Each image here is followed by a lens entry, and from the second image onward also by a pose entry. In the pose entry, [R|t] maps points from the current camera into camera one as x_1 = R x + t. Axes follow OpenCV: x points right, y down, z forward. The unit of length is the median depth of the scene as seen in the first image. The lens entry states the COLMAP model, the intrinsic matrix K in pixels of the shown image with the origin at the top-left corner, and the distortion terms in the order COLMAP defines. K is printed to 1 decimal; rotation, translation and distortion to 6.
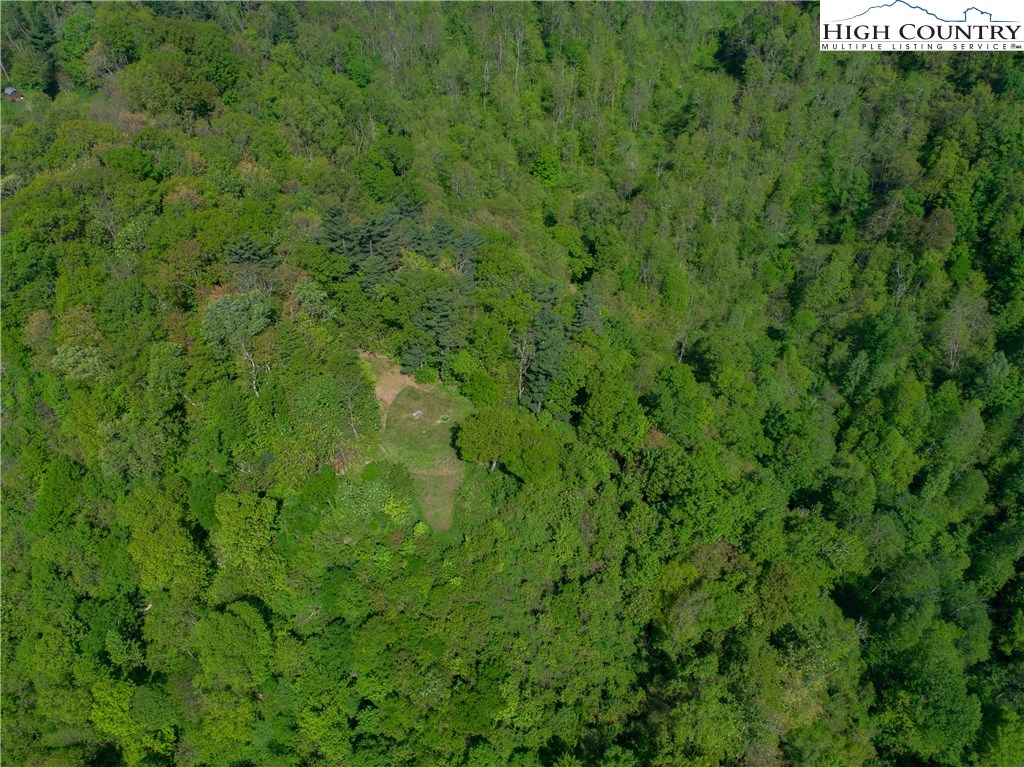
lens RADIAL K [[773.9, 0, 513.7], [0, 773.9, 381.7], [0, 0, 1]] dist [-0.021092, 0.005643]
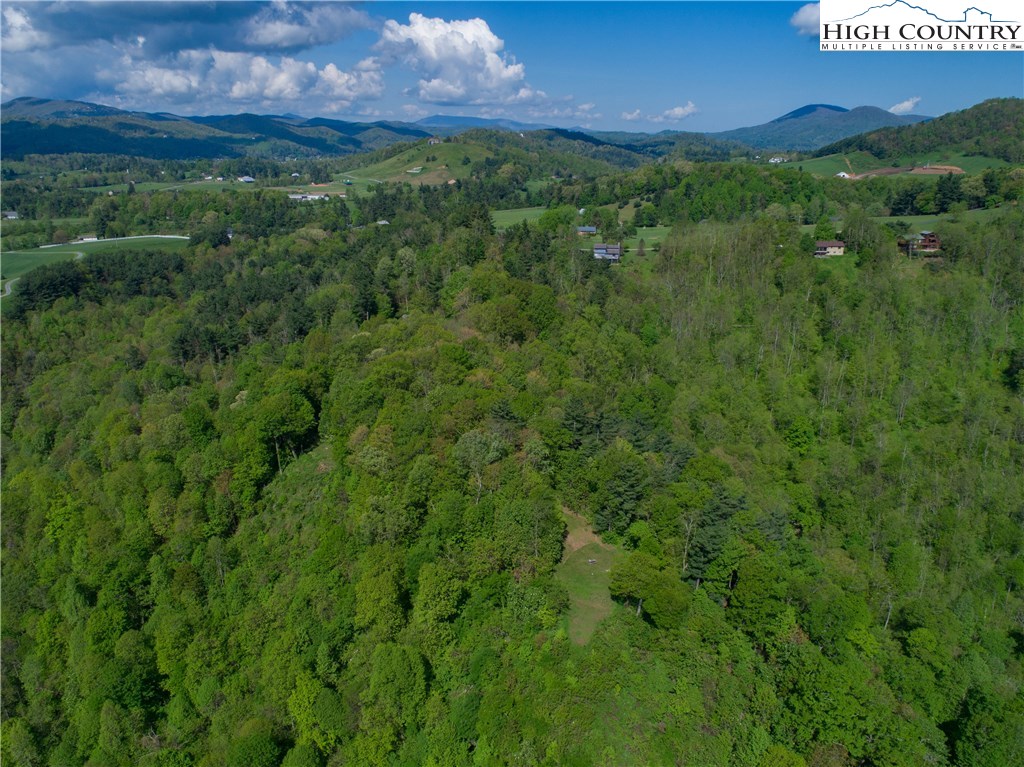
lens RADIAL K [[773.9, 0, 512.9], [0, 773.9, 384.0], [0, 0, 1]] dist [-0.021092, 0.005643]
pose [[0.897986, 0.138202, -0.417757, 0.166931], [-0.282890, 0.908514, -0.307530, 0.142947], [0.337037, 0.394337, 0.854929, -0.134405]]
